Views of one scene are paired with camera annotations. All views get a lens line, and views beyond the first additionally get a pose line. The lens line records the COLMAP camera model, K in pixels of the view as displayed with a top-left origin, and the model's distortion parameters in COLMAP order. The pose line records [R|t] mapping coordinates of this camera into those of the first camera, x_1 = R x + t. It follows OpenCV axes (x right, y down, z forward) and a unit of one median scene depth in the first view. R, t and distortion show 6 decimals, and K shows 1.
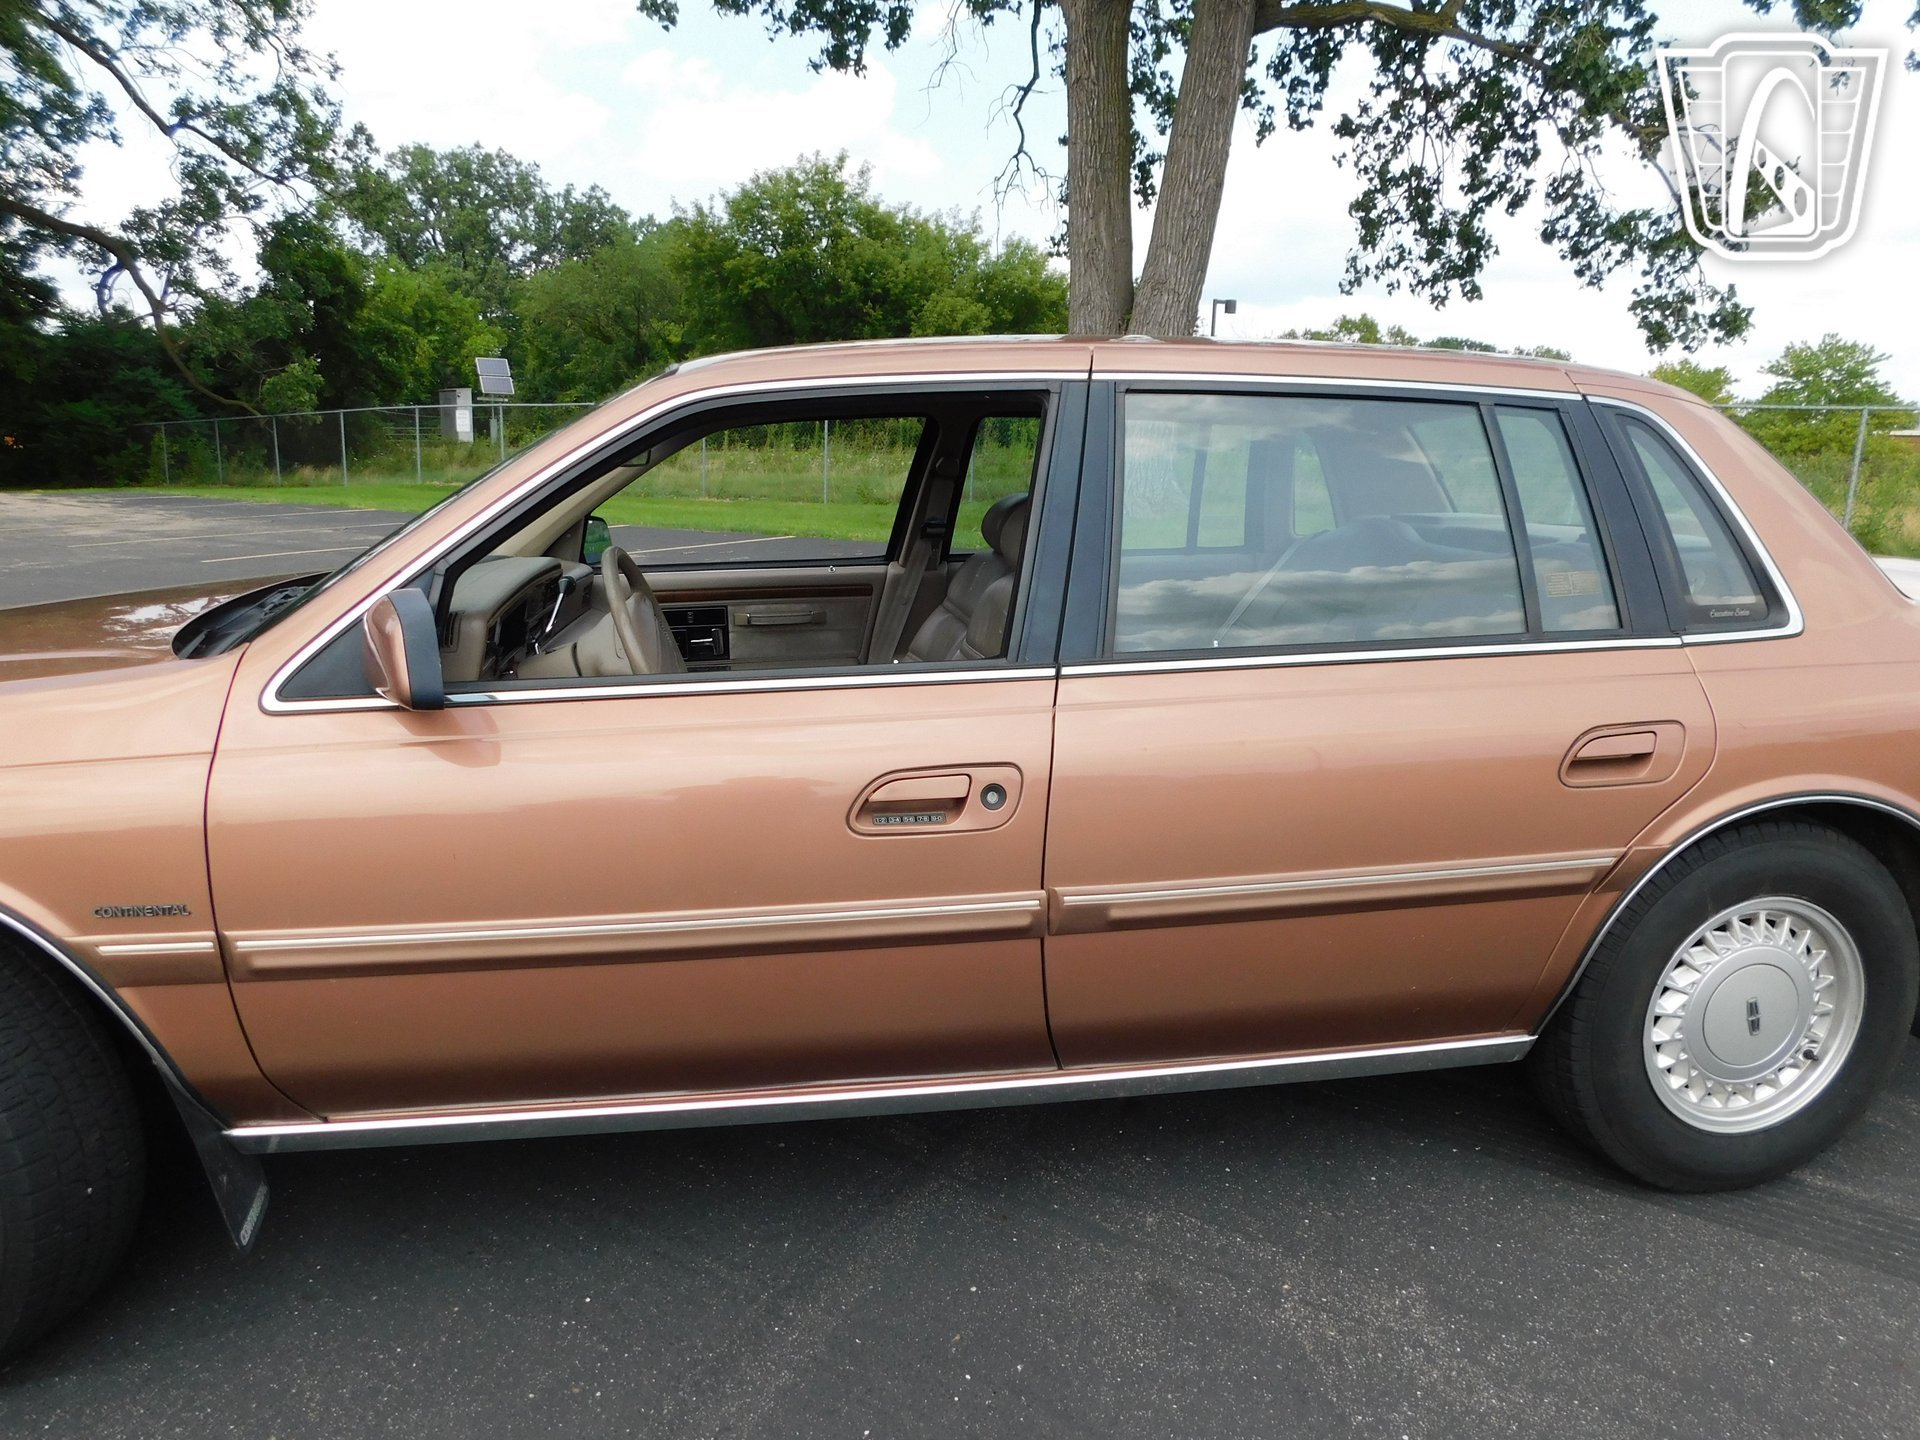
lens RADIAL K [[1264.5, 0, 966.0], [0, 1264.5, 728.4], [0, 0, 1]] dist [-0.076120, 0.056827]
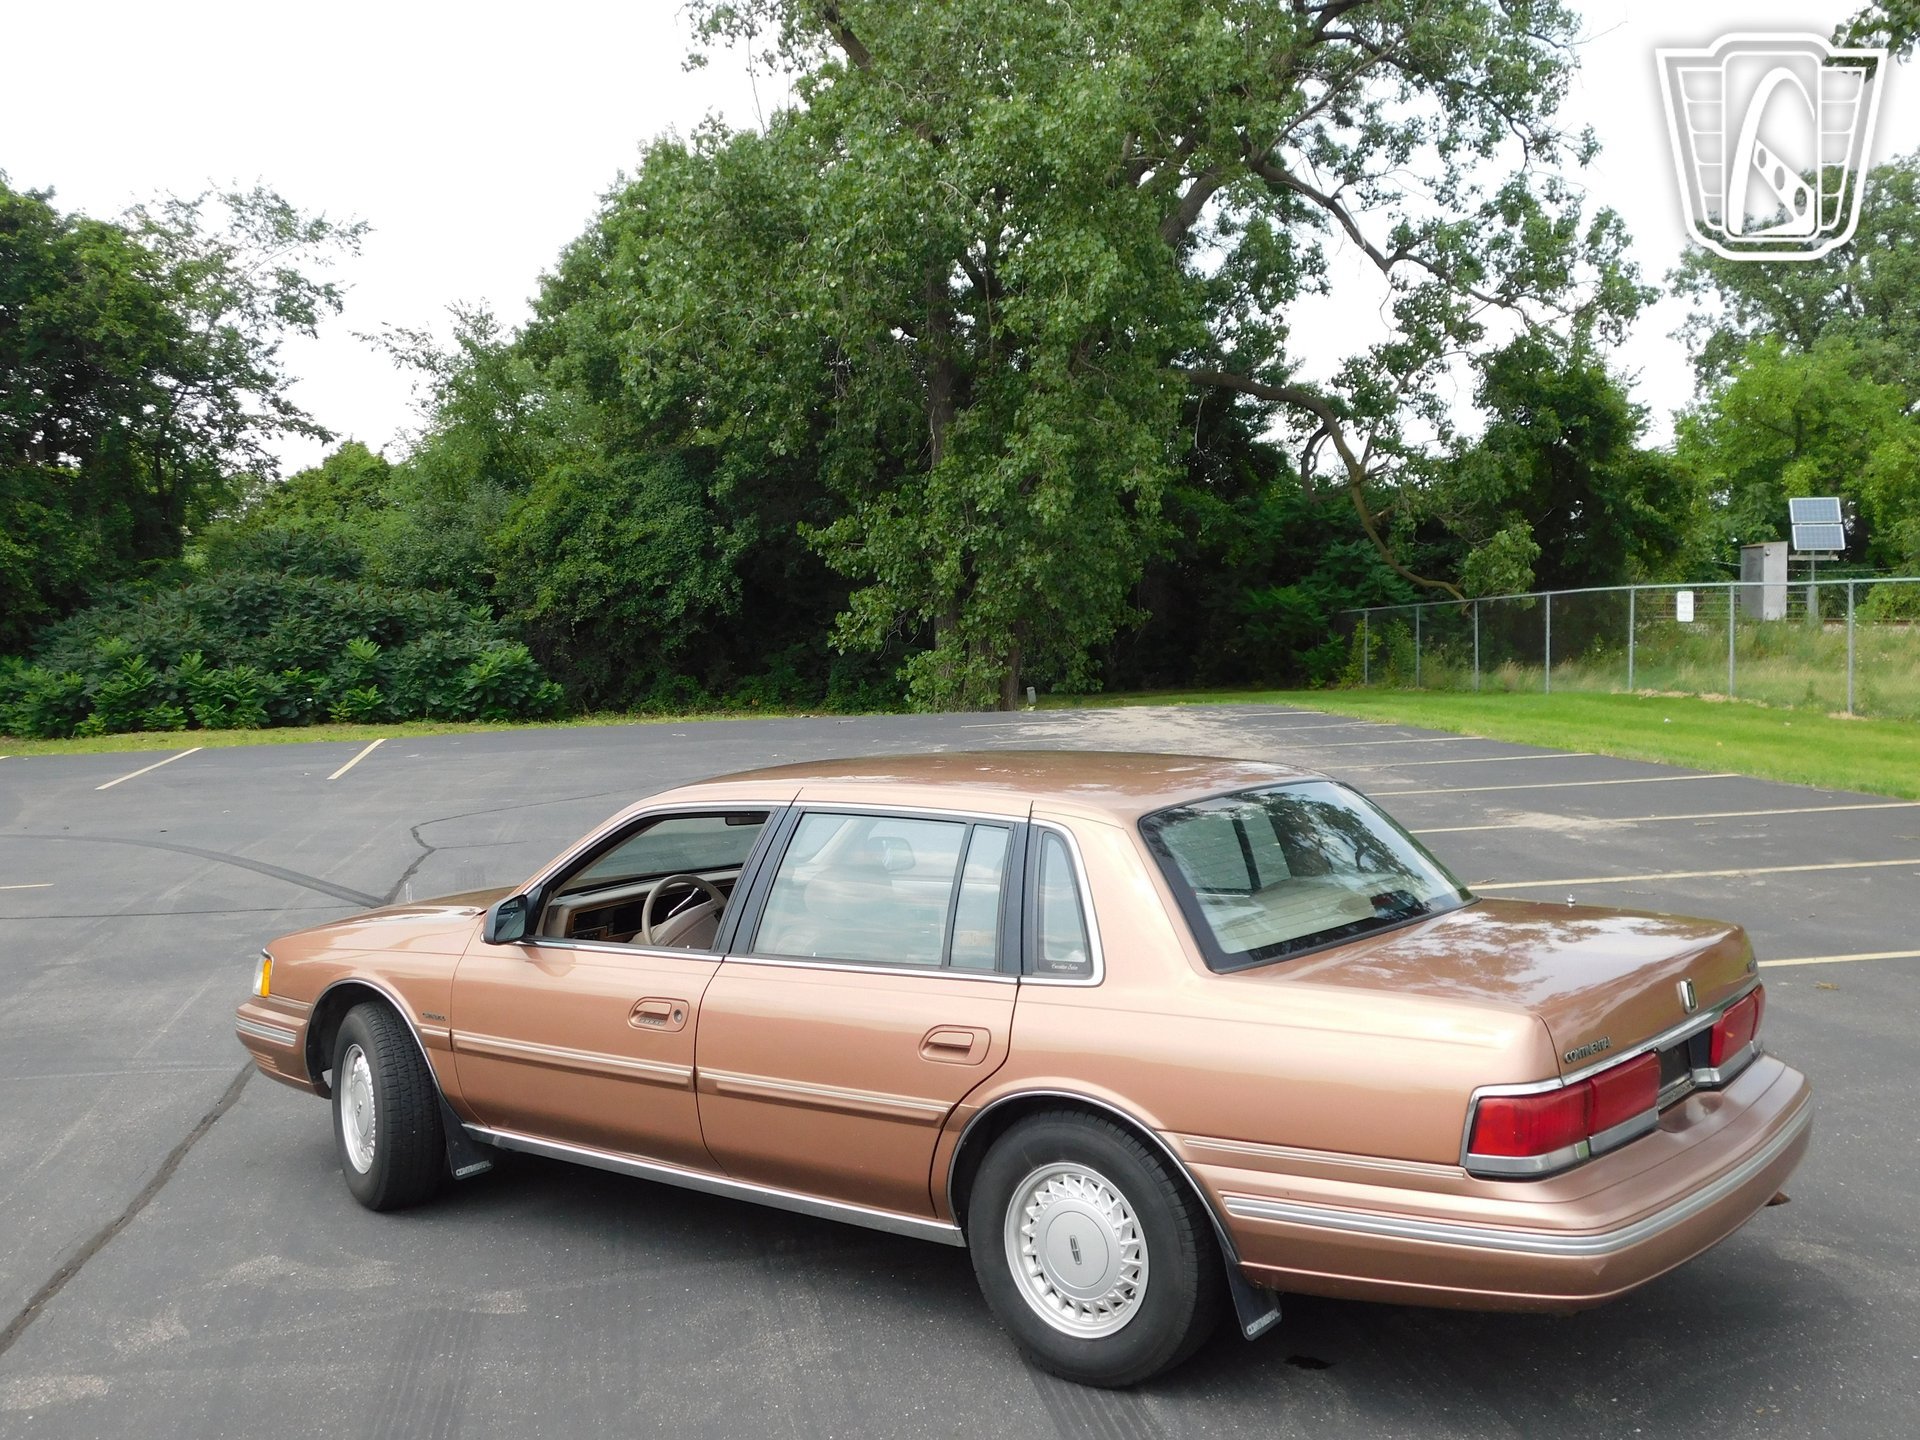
lens RADIAL K [[2014.8, 0, 951.8], [0, 2014.8, 710.4], [0, 0, 1]] dist [-0.001057, 0.000000]
pose [[0.673452, 0.005785, -0.739209, 0.242681], [-0.129436, 0.985444, -0.110210, -0.011637], [0.727811, 0.169901, 0.664398, -0.082709]]
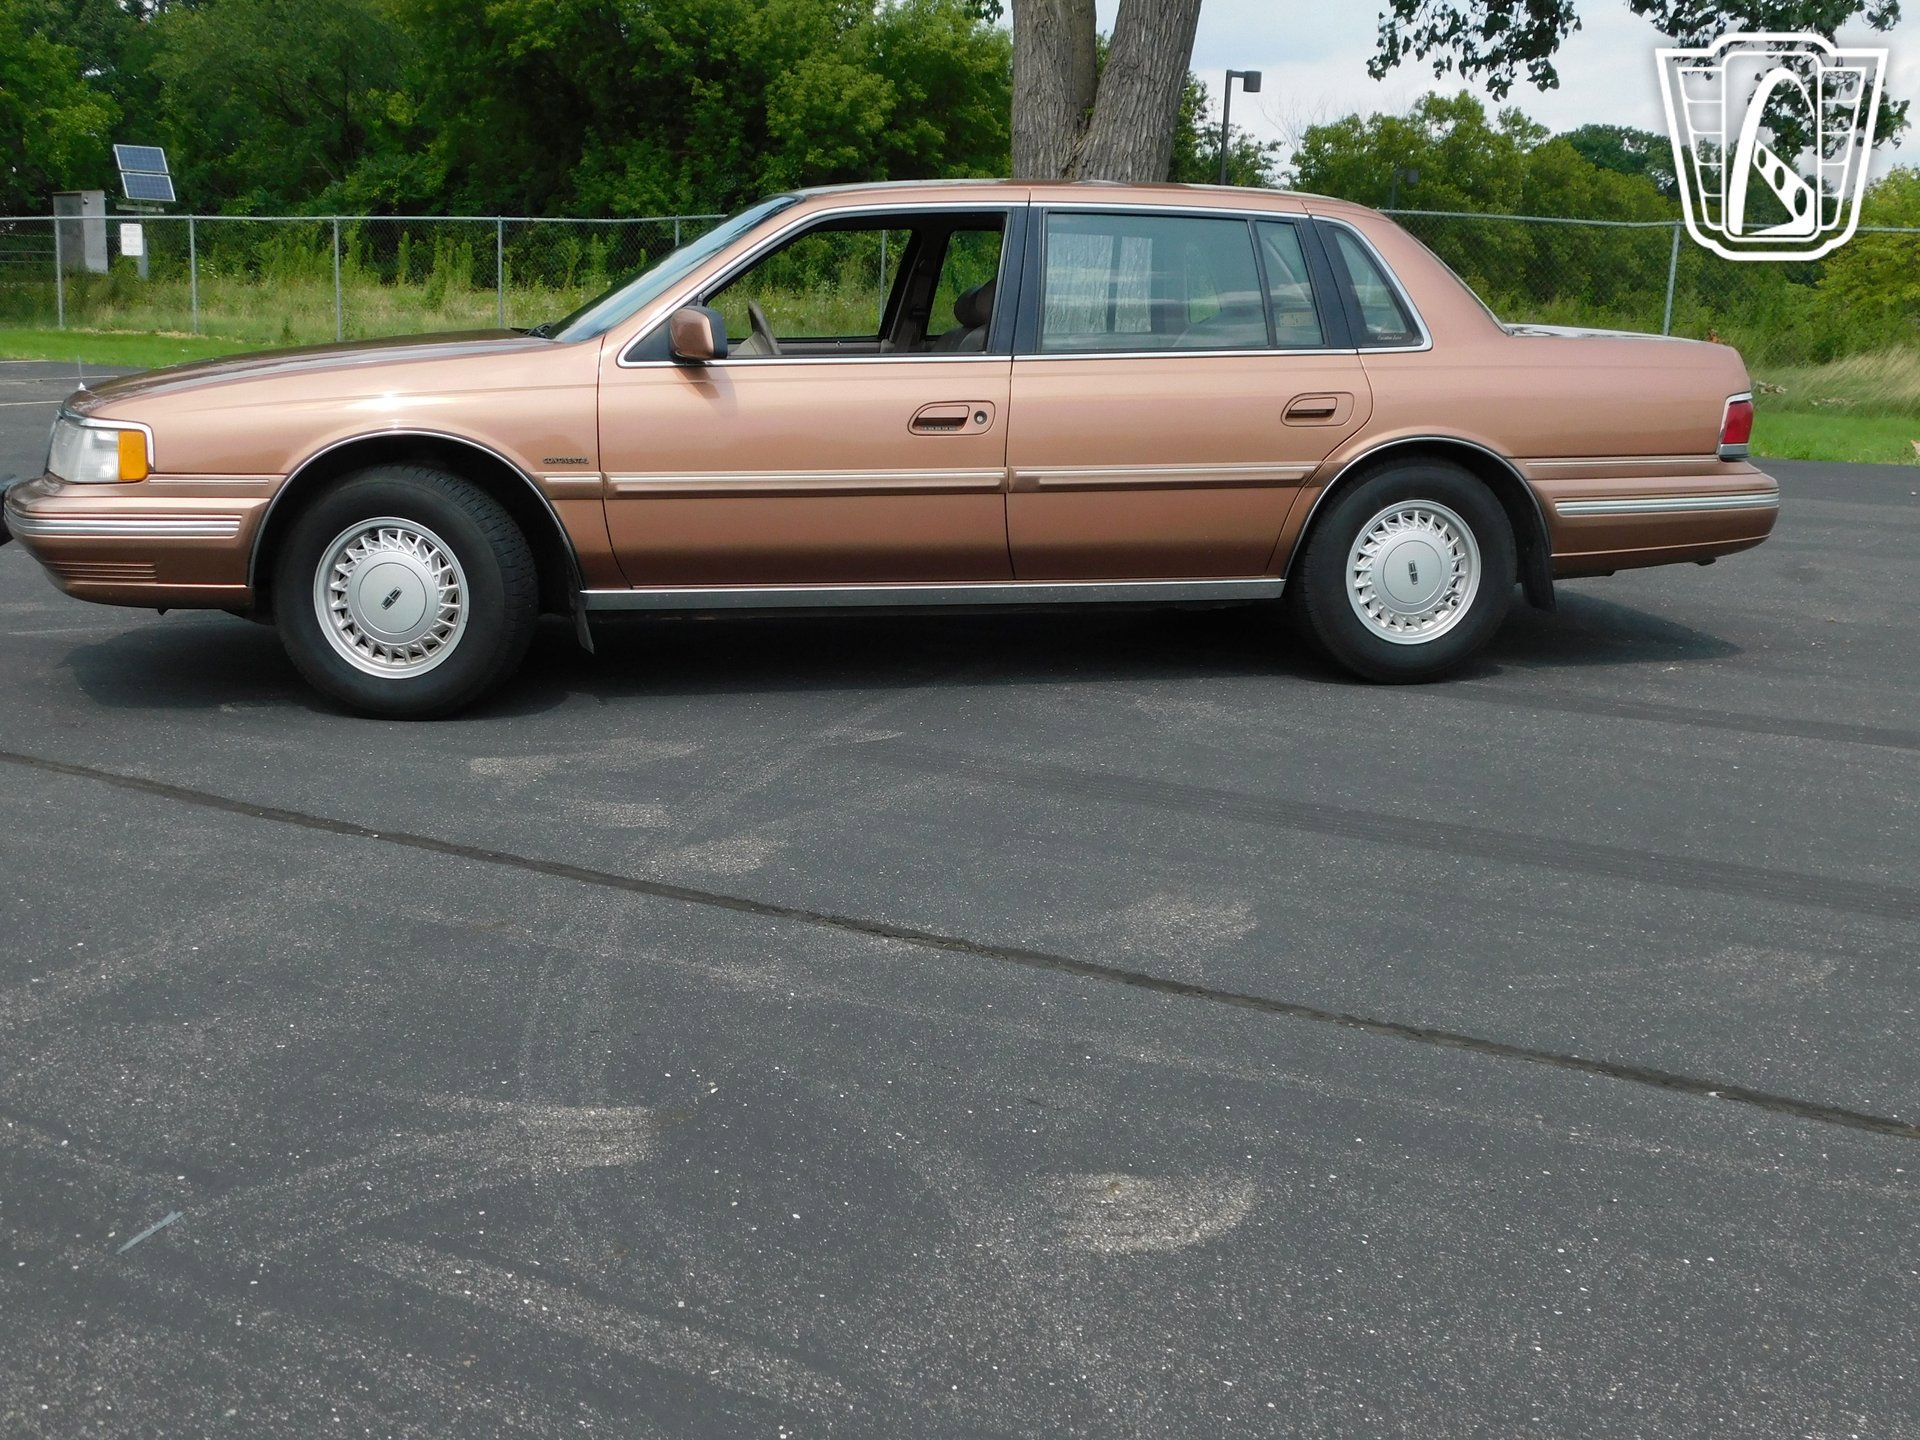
lens RADIAL K [[2014.8, 0, 960.0], [0, 2014.8, 730.7], [0, 0, 1]] dist [-0.001057, 0.000000]
pose [[0.998467, -0.005034, 0.055123, -0.016581], [0.005454, 0.999957, -0.007477, 0.050437], [-0.055083, 0.007766, 0.998452, -0.190623]]
